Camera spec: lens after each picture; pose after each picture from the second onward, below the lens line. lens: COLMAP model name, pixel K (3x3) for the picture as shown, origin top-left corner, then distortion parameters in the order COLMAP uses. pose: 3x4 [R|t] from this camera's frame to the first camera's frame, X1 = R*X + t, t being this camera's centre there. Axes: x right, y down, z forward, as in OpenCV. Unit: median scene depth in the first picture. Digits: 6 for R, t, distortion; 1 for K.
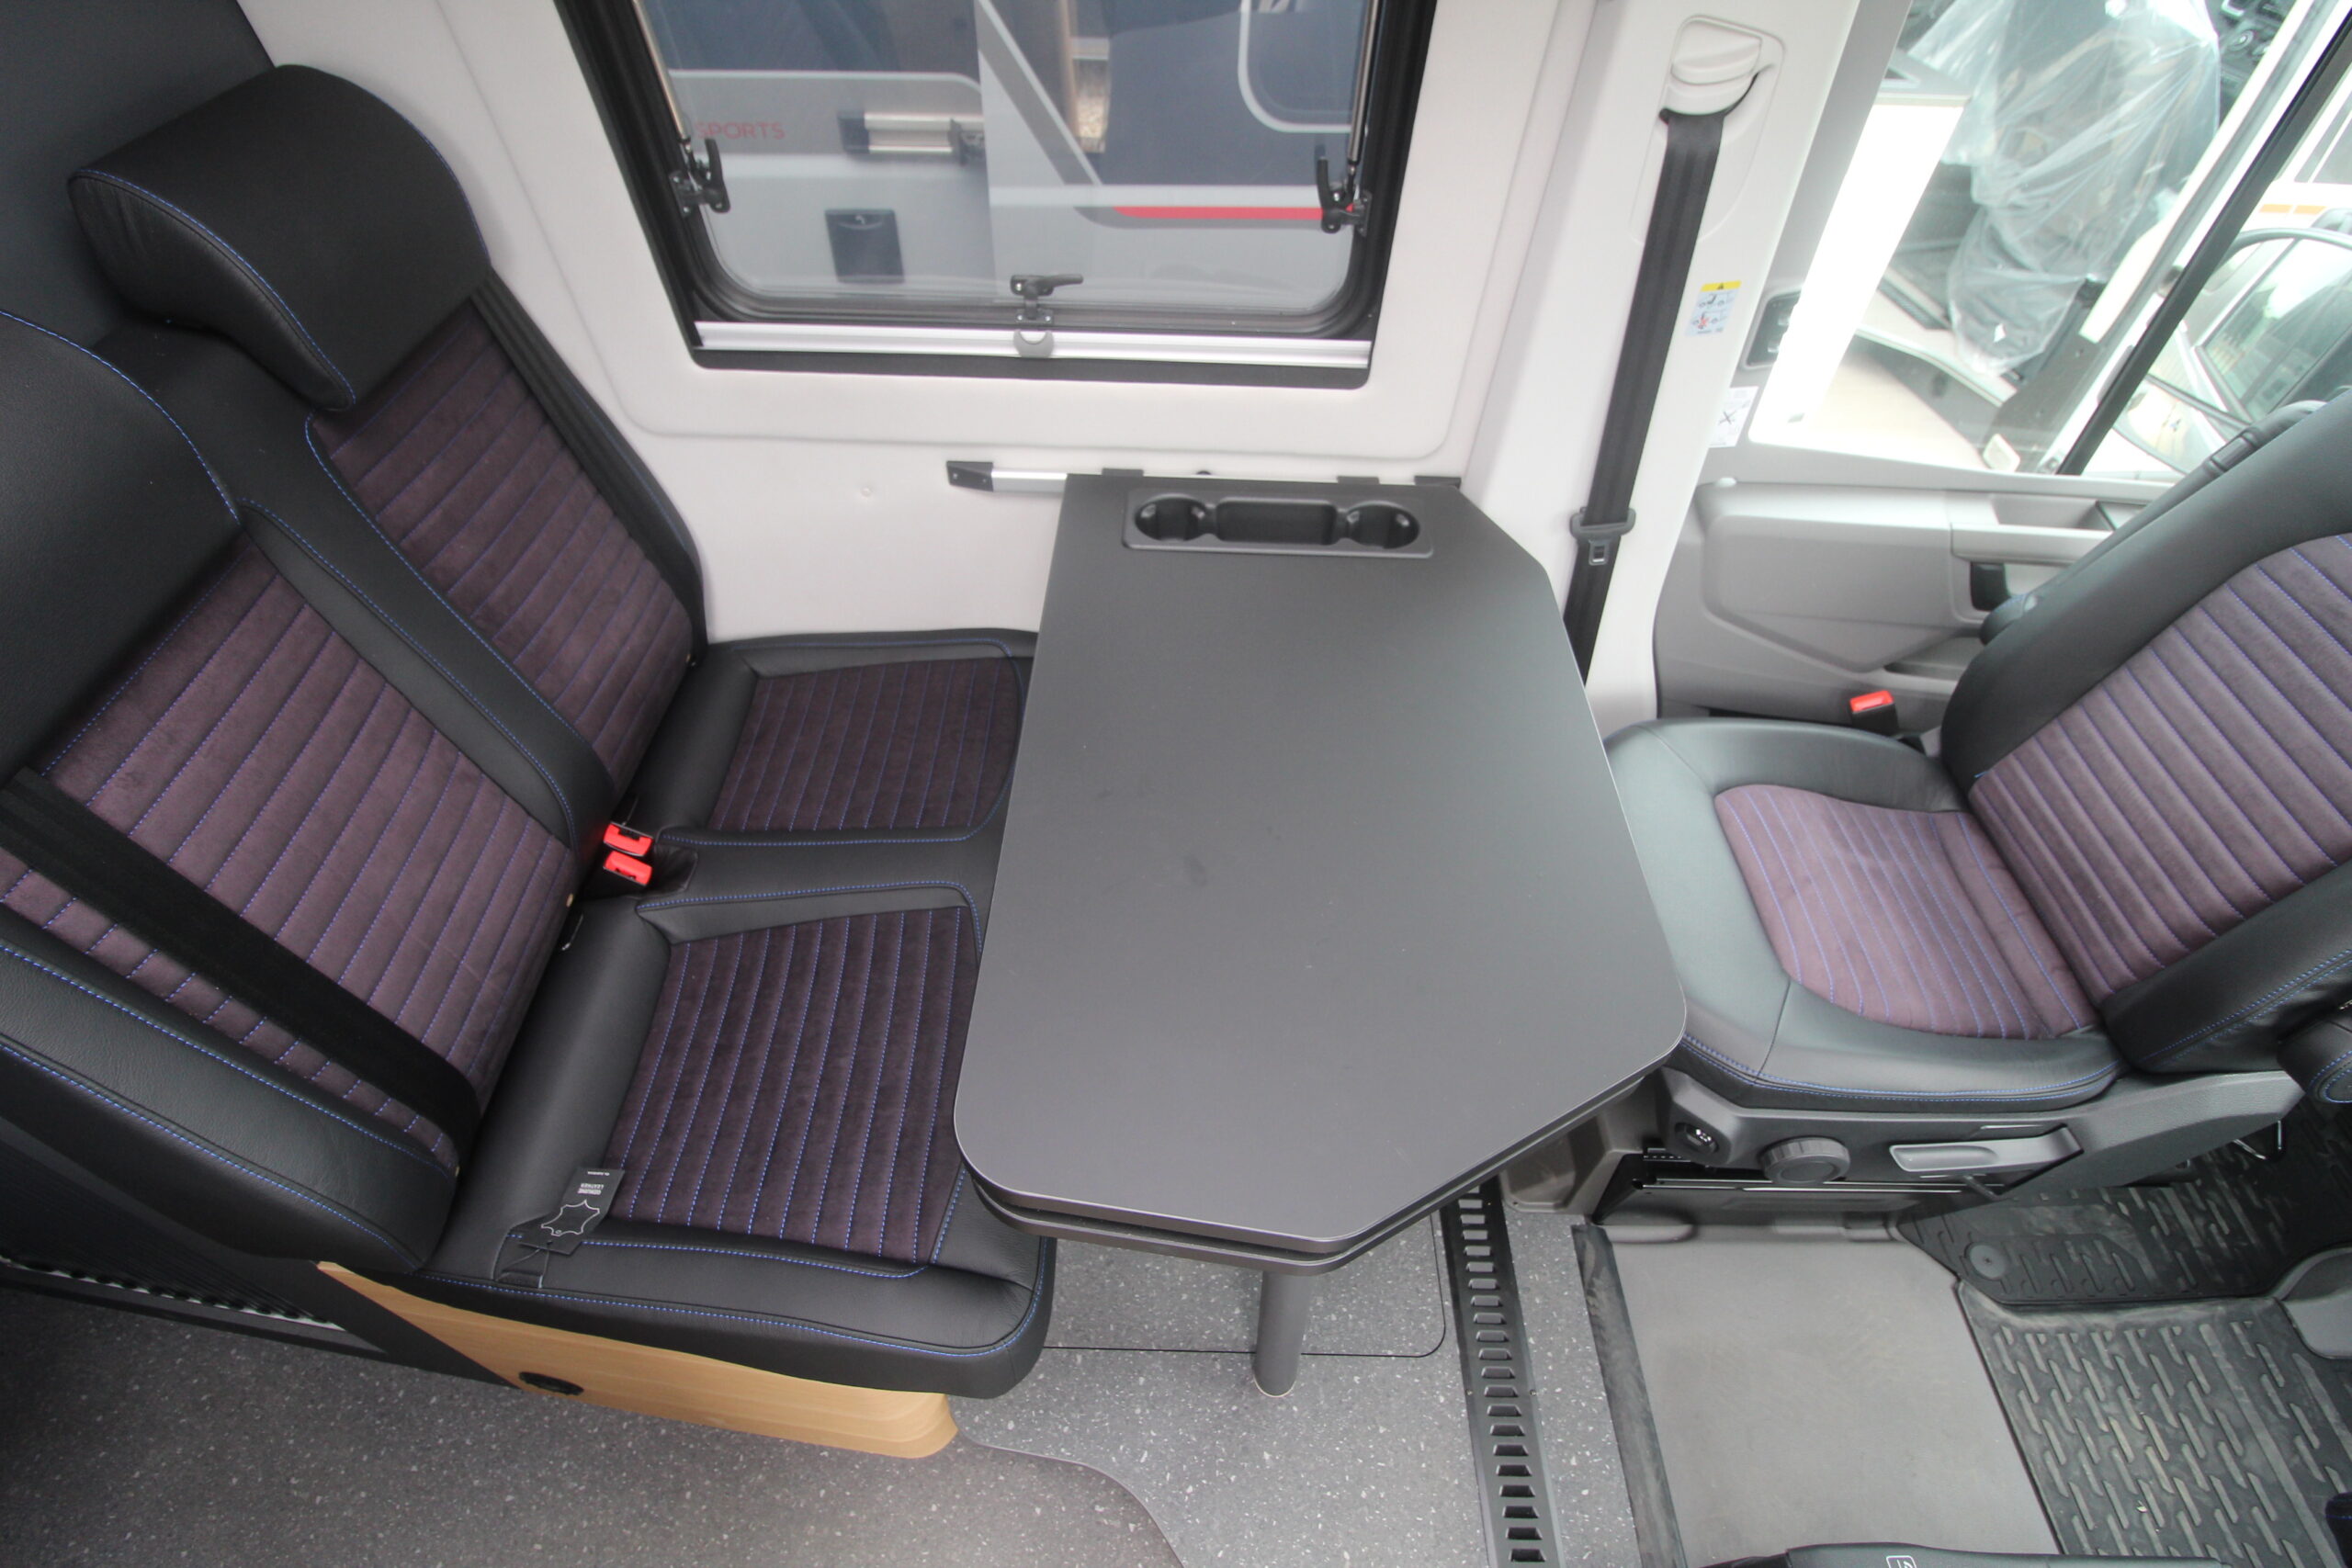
lens RADIAL K [[1092.3, 0, 1181.9], [0, 1092.3, 776.2], [0, 0, 1]] dist [-0.005780, -0.008967]
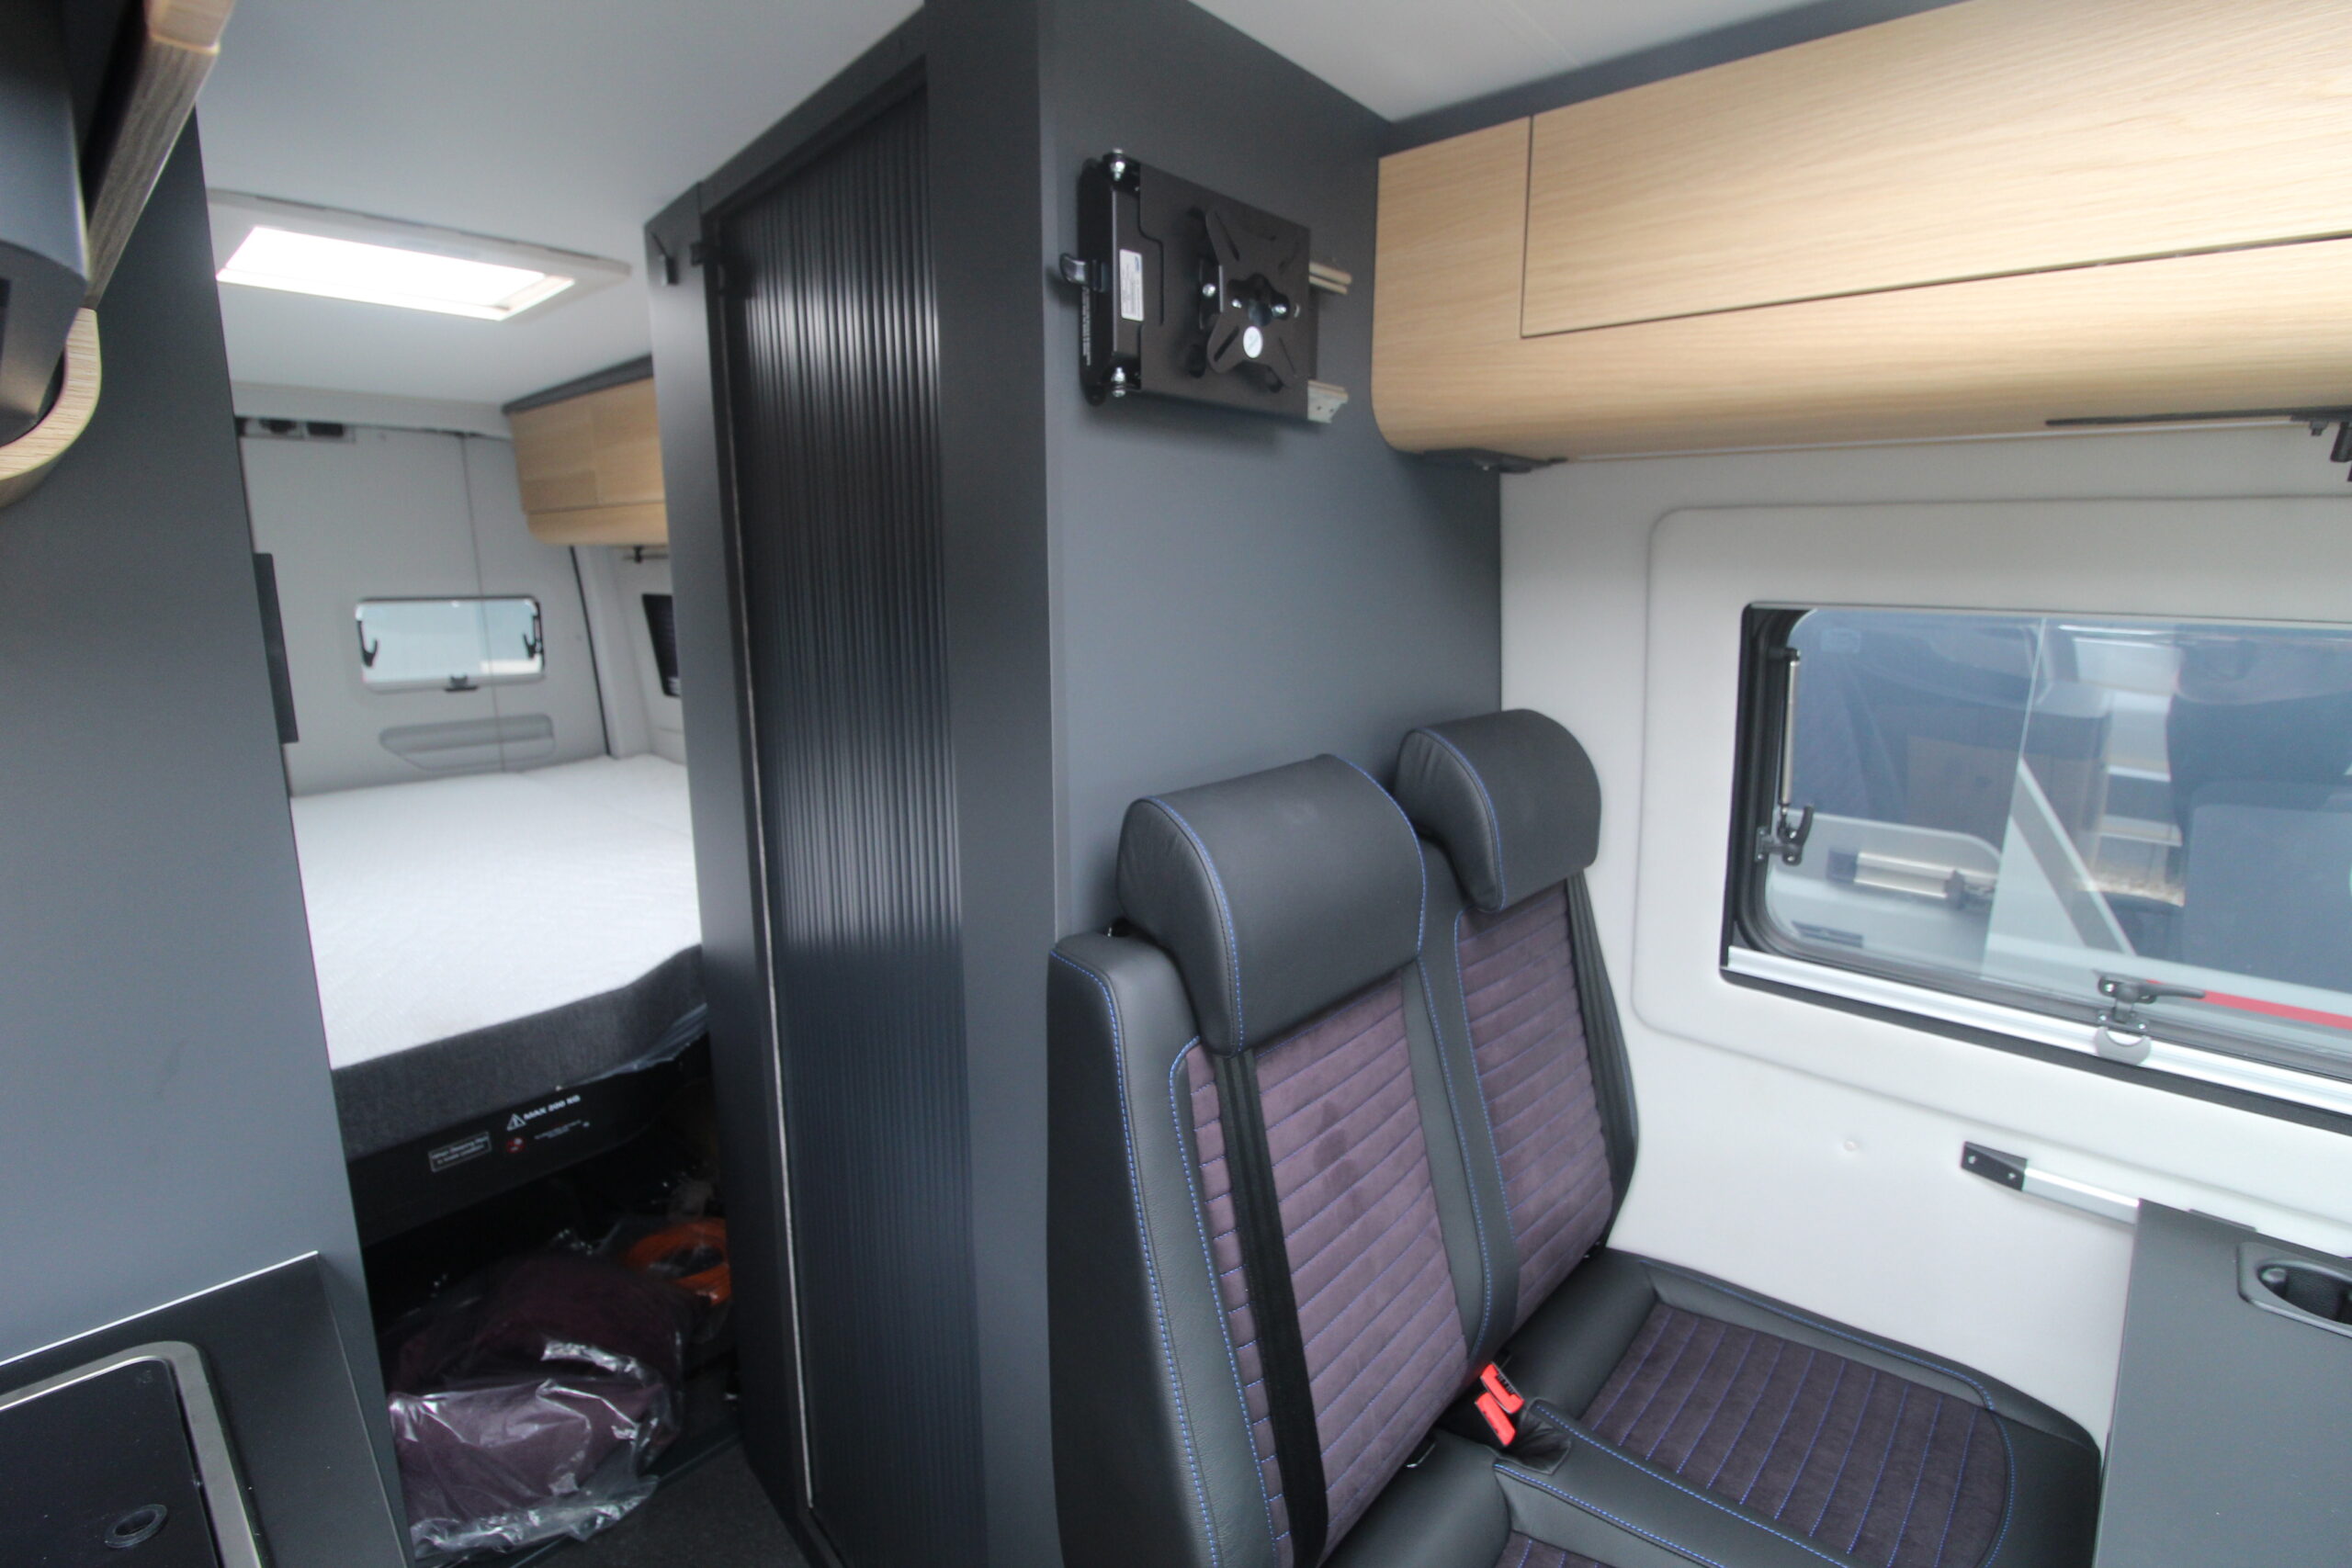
lens RADIAL K [[1092.3, 0, 1182.1], [0, 1092.3, 770.5], [0, 0, 1]] dist [-0.005780, -0.008967]
pose [[0.749854, 0.109348, -0.652505, -0.155049], [-0.482690, 0.764914, -0.426518, 0.179180], [0.452471, 0.634784, 0.626354, -0.053910]]
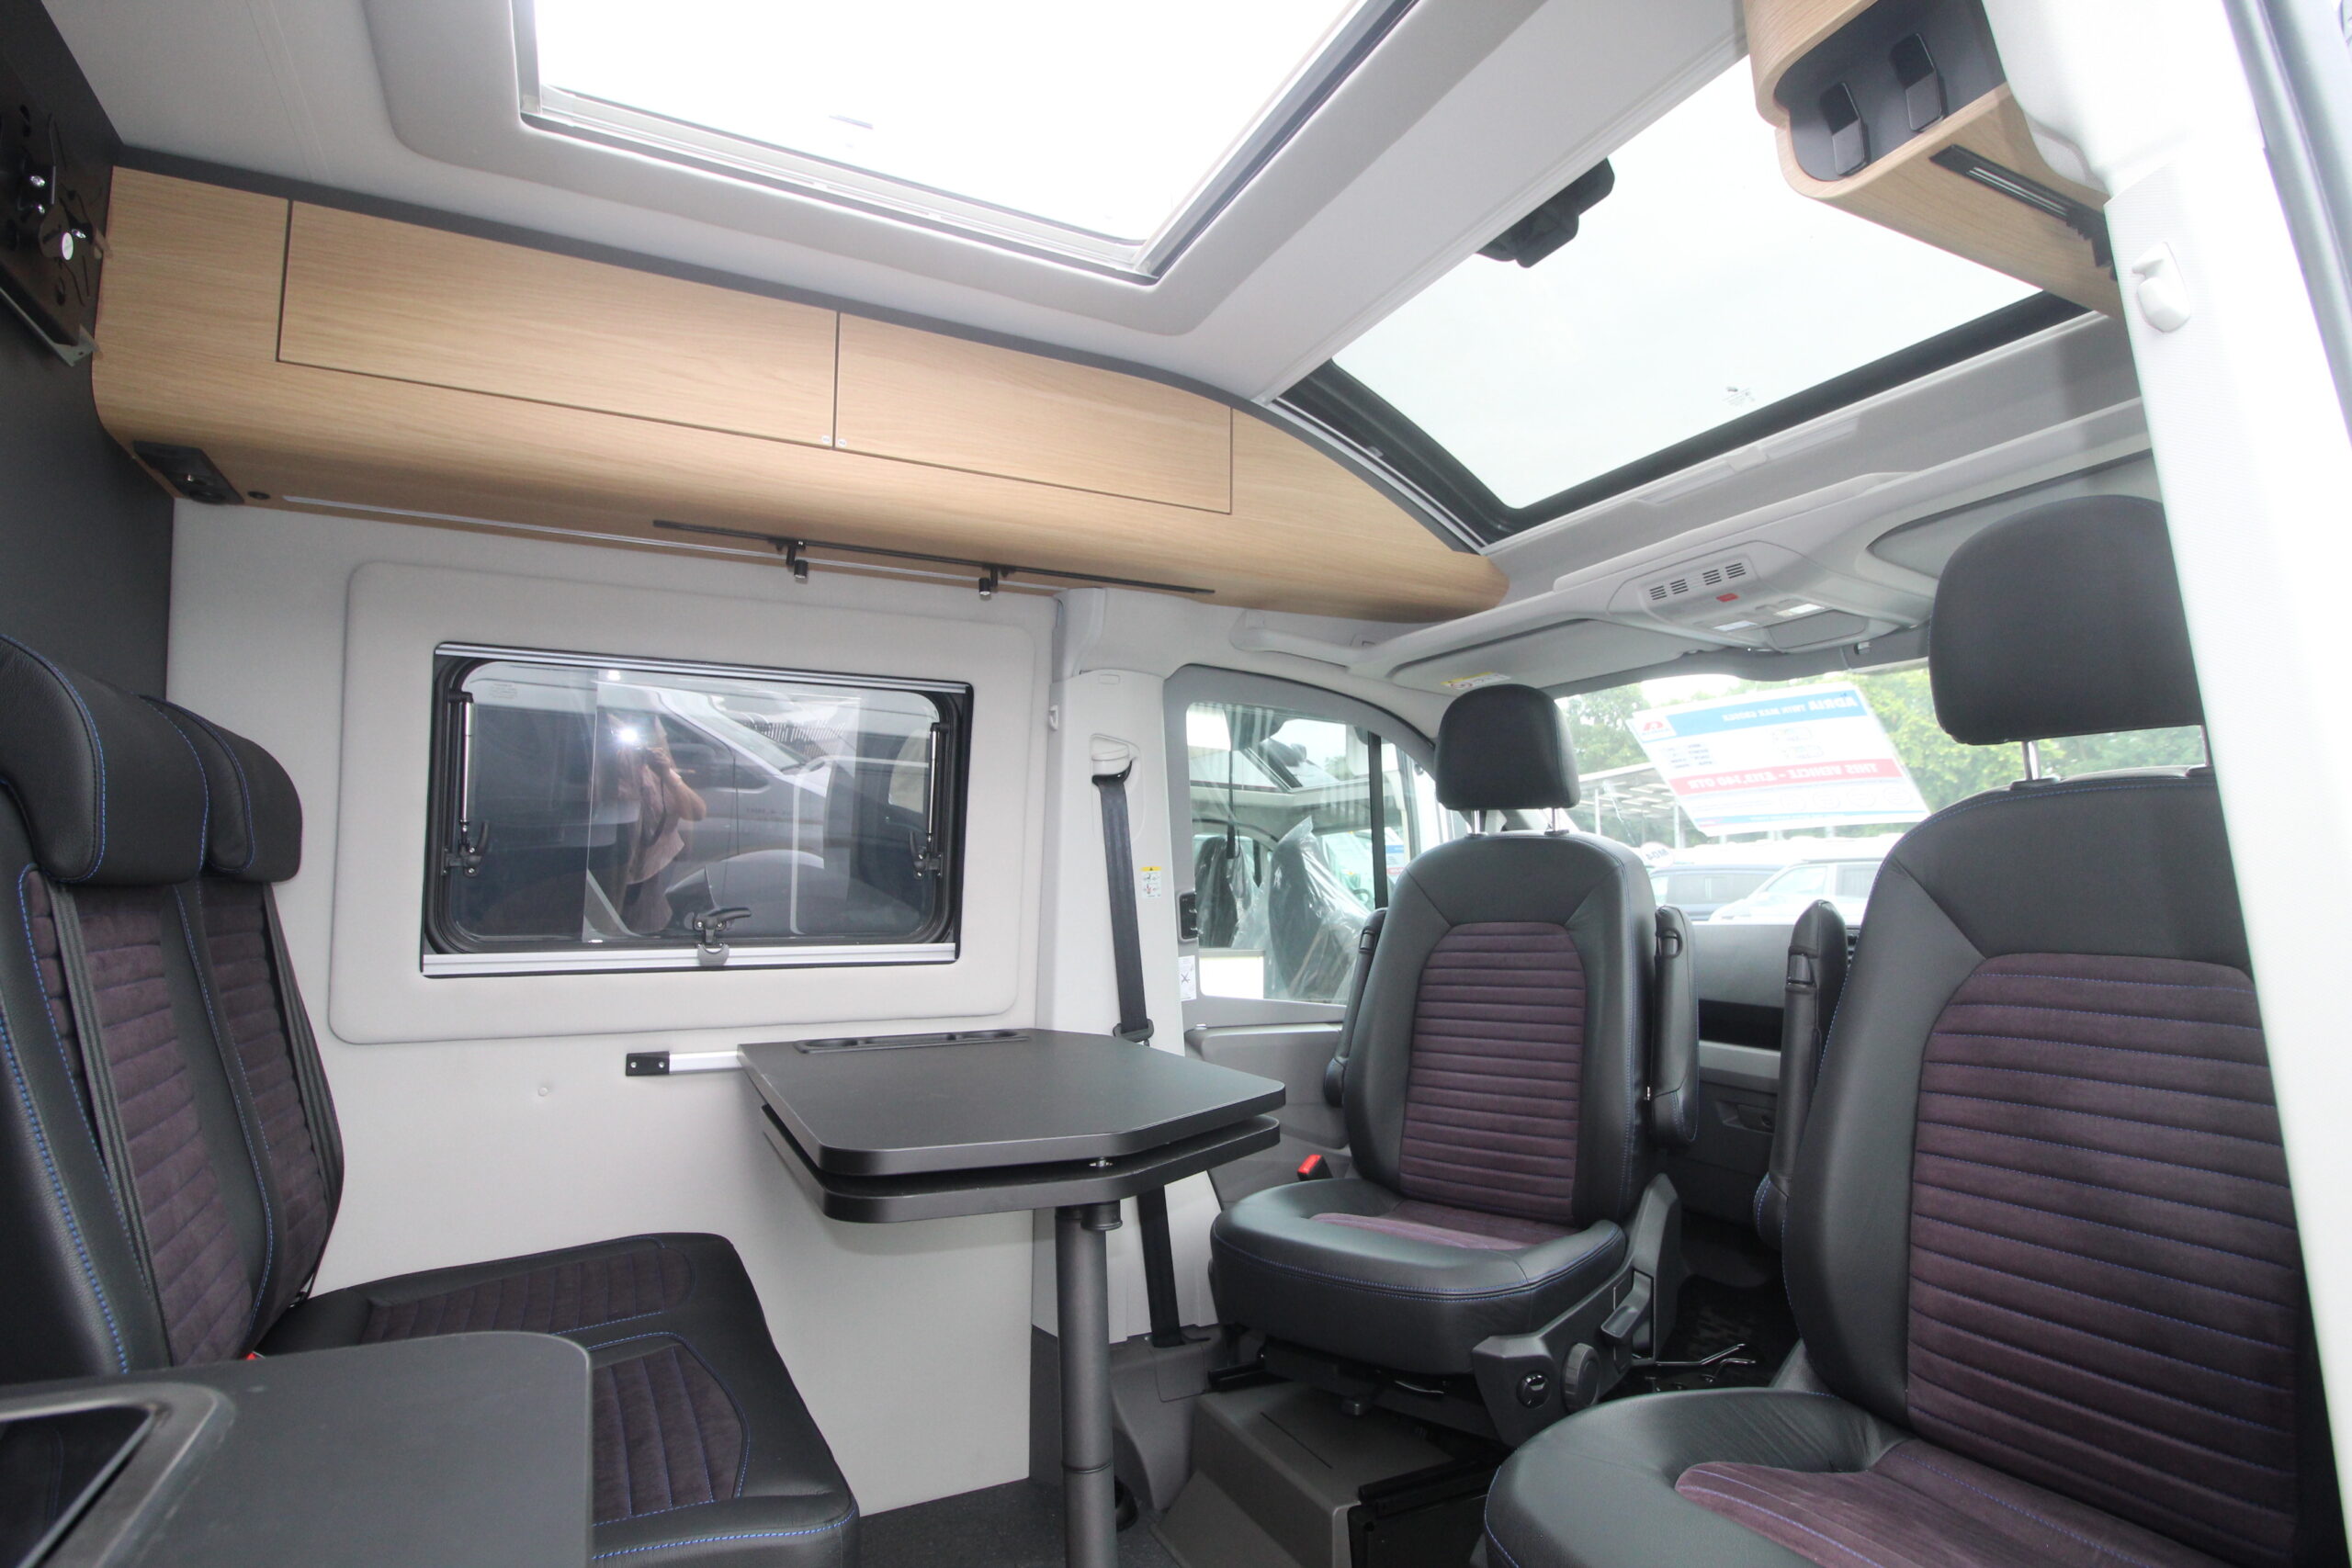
lens RADIAL K [[1176.8, 0, 1189.1], [0, 1176.8, 775.3], [0, 0, 1]] dist [-0.005272, -0.007793]
pose [[0.886857, 0.023119, 0.461465, -0.281423], [0.356257, 0.601764, -0.714815, 0.707046], [-0.294219, 0.798339, 0.525442, -0.123591]]
